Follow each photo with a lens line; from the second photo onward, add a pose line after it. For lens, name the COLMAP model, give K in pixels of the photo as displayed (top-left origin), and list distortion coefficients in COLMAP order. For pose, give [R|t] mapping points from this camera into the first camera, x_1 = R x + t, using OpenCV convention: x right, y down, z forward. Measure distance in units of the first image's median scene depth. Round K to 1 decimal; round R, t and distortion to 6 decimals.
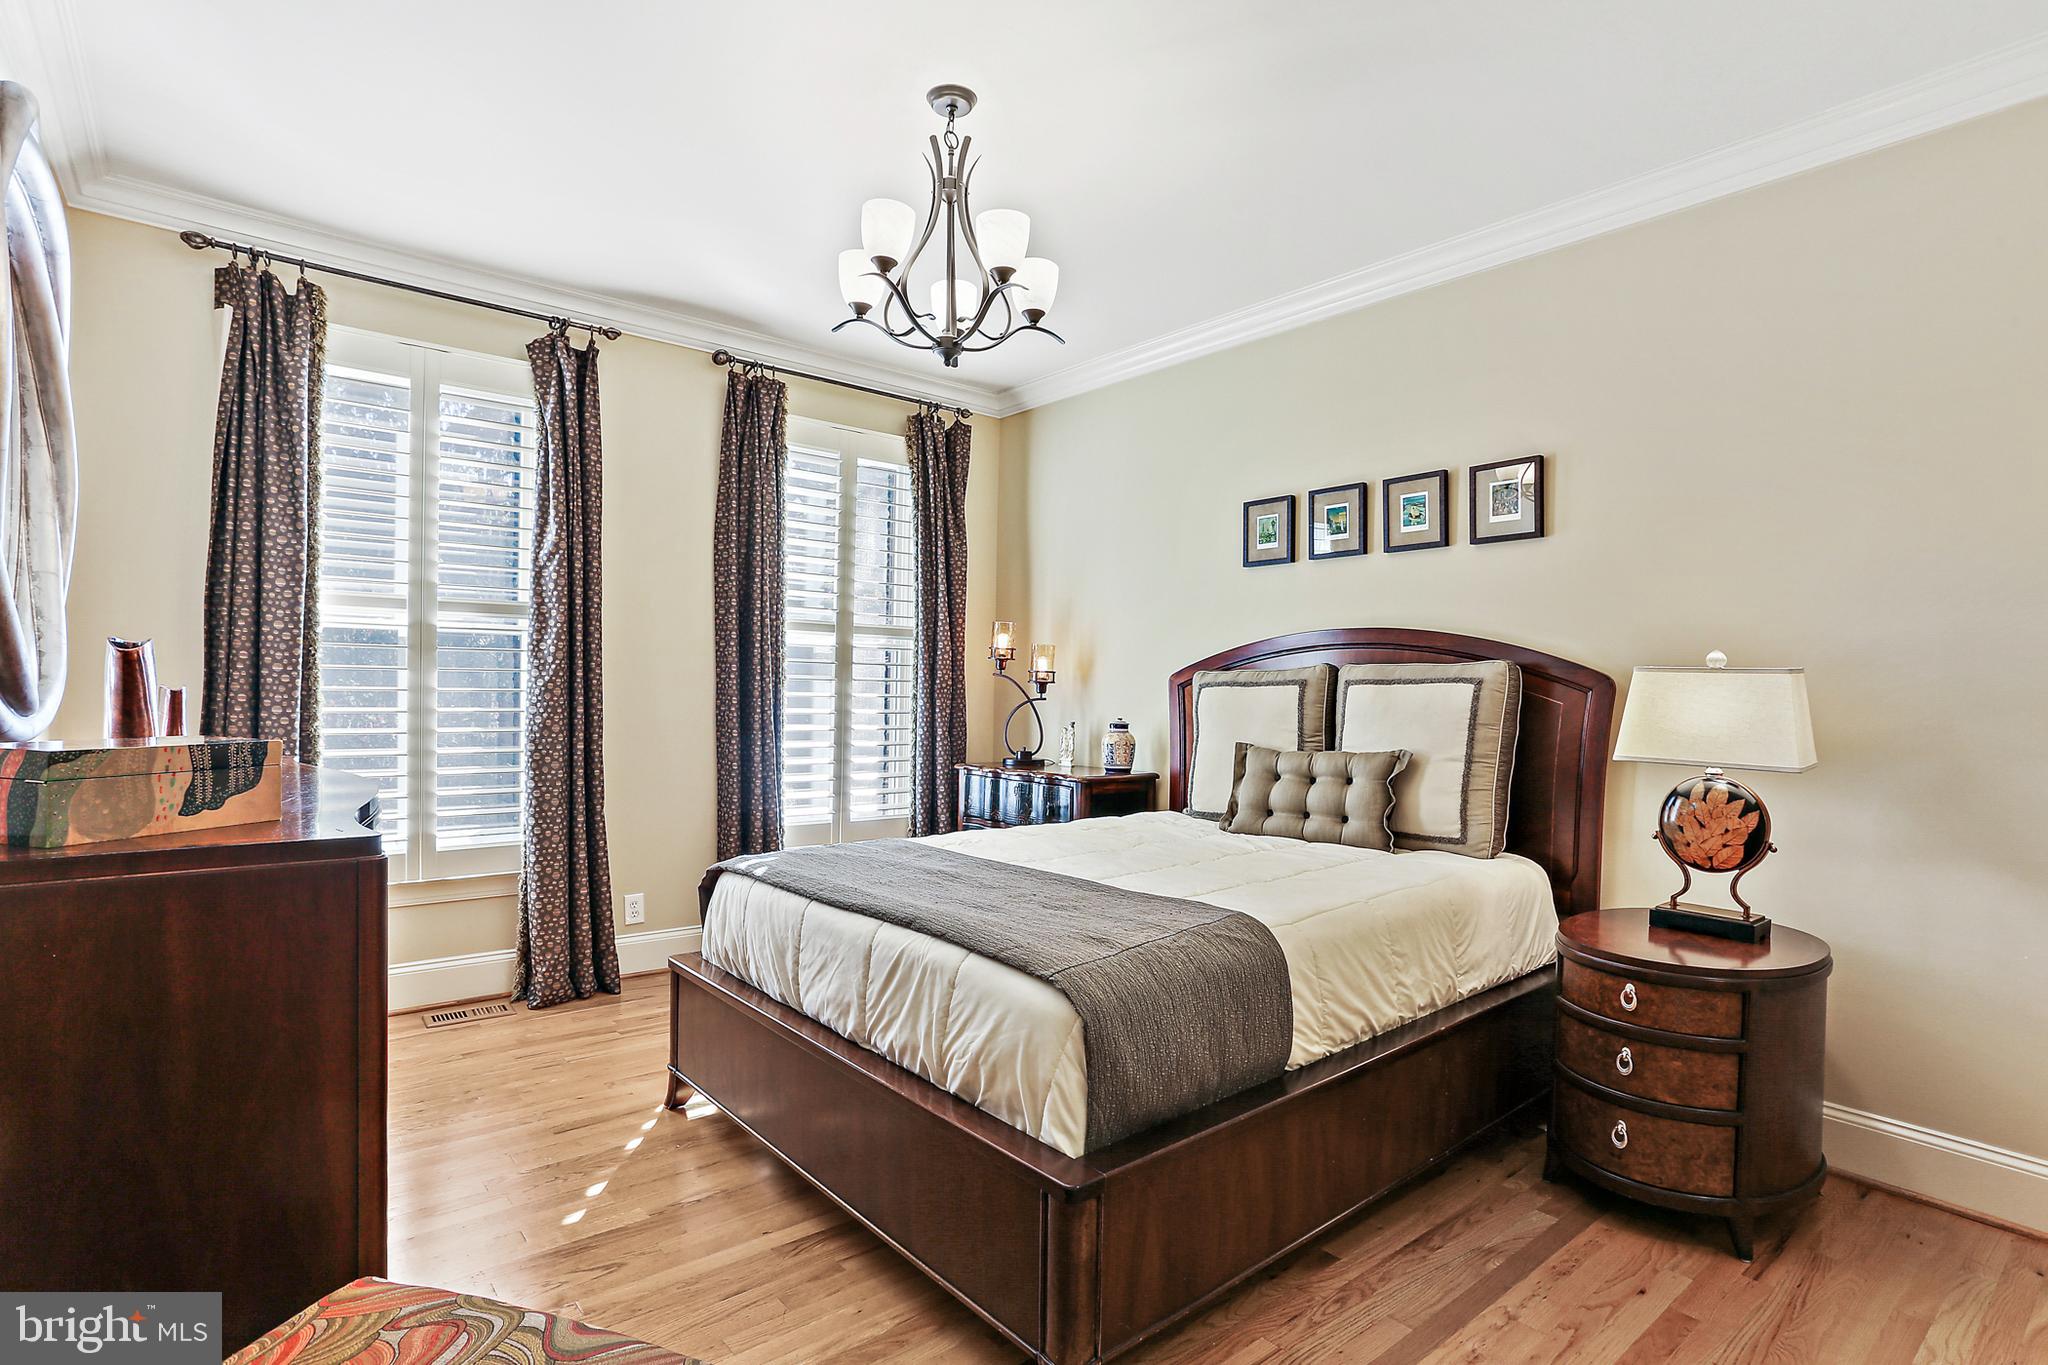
lens RADIAL K [[1003.0, 0, 1024.0], [0, 1003.0, 682.5], [0, 0, 1]] dist [-0.052218, 0.033583]
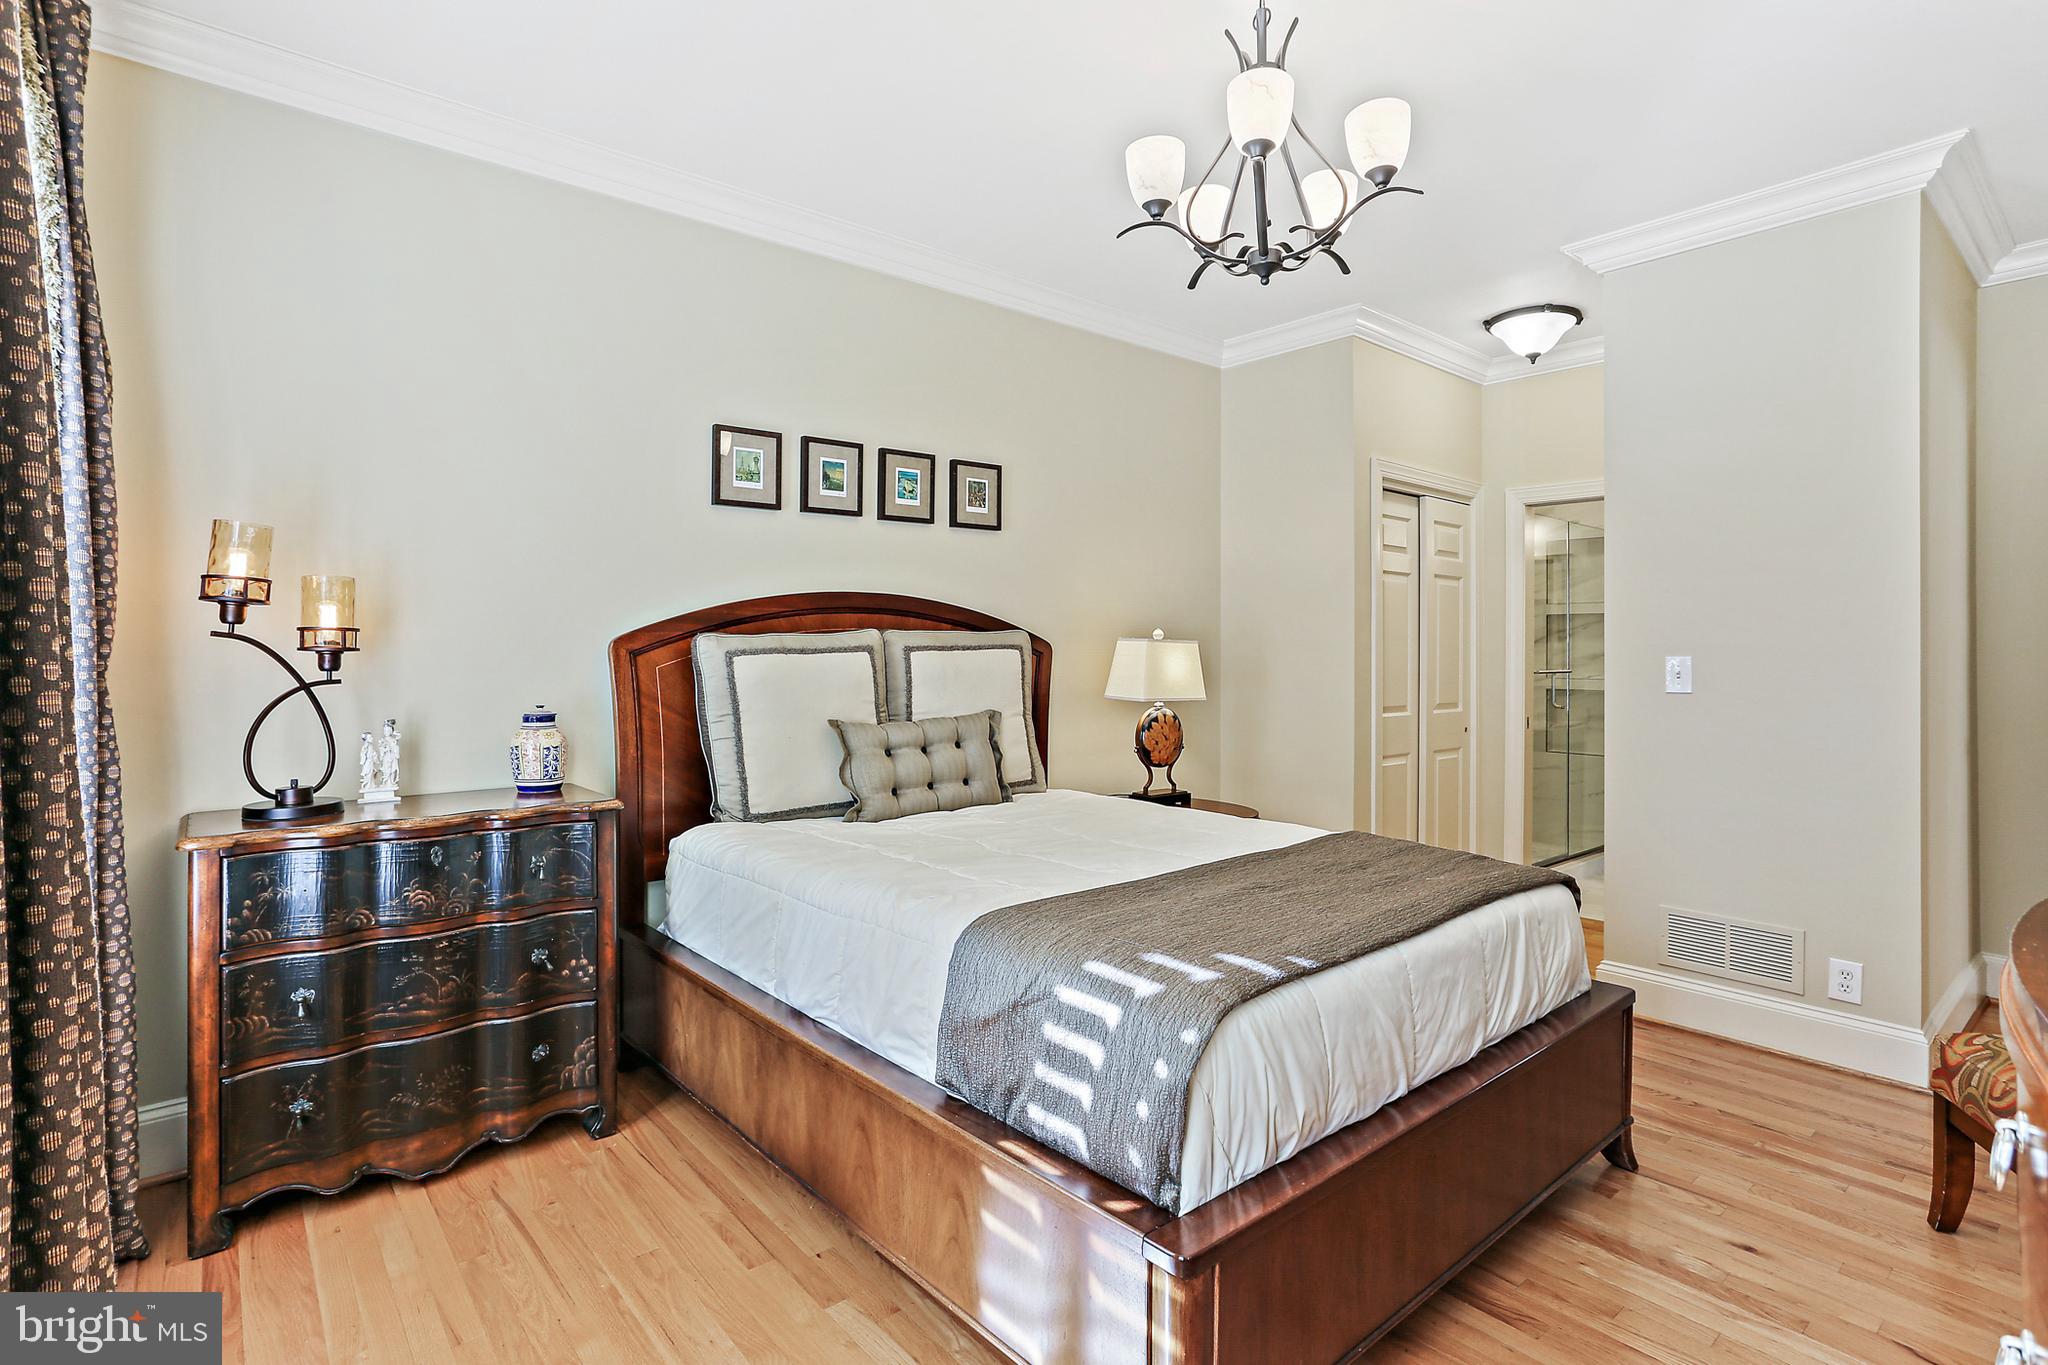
lens RADIAL K [[1004.5, 0, 1021.0], [0, 1004.5, 633.1], [0, 0, 1]] dist [-0.019709, 0.000029]
pose [[0.014607, 0.003847, 0.999886, -0.664729], [-0.006660, 0.999971, -0.003750, -0.012673], [-0.999871, -0.006604, 0.014632, 0.856159]]
